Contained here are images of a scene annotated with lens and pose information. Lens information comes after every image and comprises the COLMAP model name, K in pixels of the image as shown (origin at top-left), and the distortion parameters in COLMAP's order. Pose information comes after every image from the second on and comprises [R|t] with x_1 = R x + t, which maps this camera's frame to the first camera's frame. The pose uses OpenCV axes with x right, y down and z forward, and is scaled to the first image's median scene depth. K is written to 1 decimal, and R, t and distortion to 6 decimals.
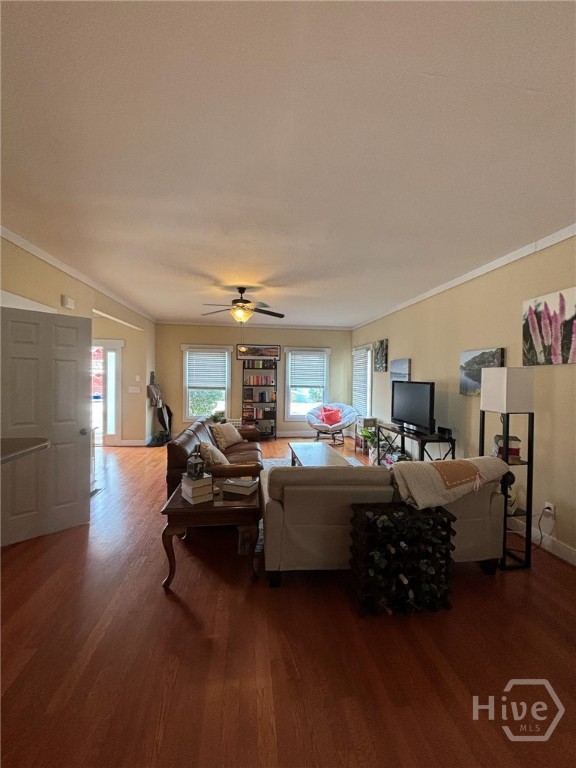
lens RADIAL K [[308.7, 0, 289.0], [0, 308.7, 383.6], [0, 0, 1]] dist [0.003771, -0.002127]
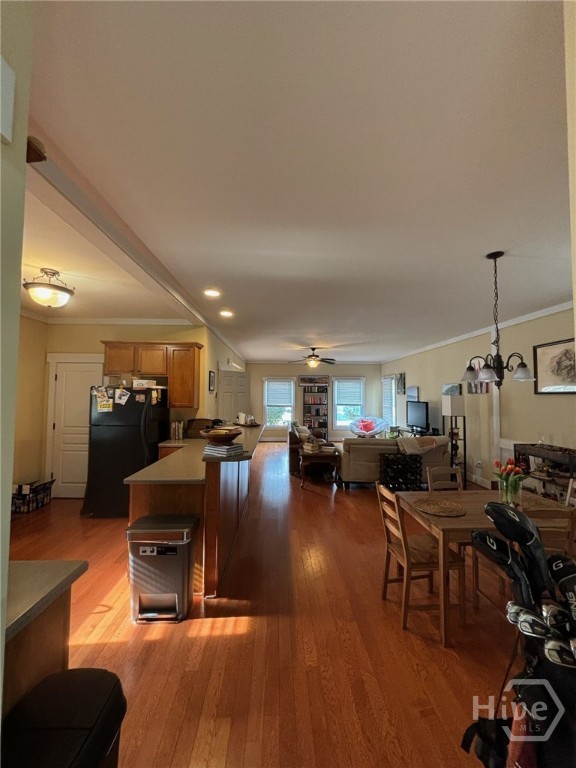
lens RADIAL K [[308.7, 0, 281.8], [0, 308.7, 381.3], [0, 0, 1]] dist [0.003771, -0.002127]
pose [[0.992423, -0.013054, -0.122175, -0.163720], [0.004721, 0.997657, -0.068252, -0.006205], [0.122780, 0.067158, 0.990159, -0.997166]]
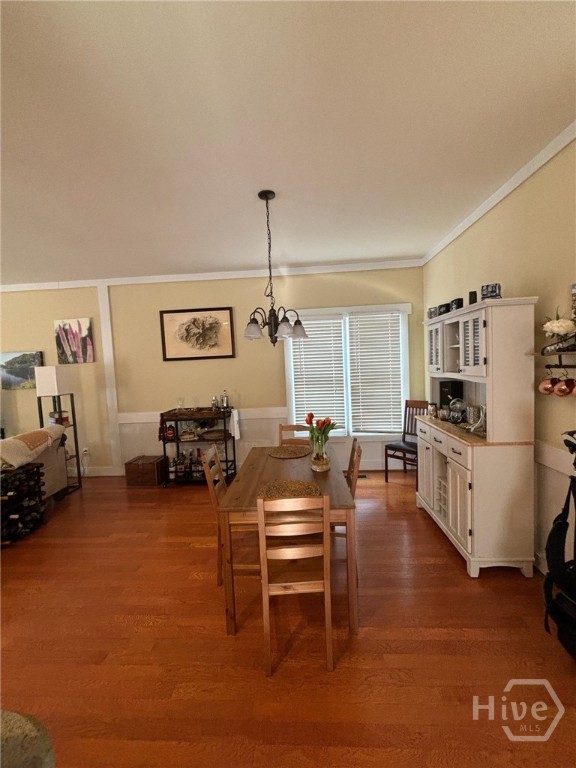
lens RADIAL K [[308.7, 0, 291.6], [0, 308.7, 382.6], [0, 0, 1]] dist [0.003771, -0.002127]
pose [[0.191758, -0.081192, 0.978078, -0.430359], [0.067025, 0.995329, 0.069484, 0.001477], [-0.979151, 0.052232, 0.196304, -0.334090]]
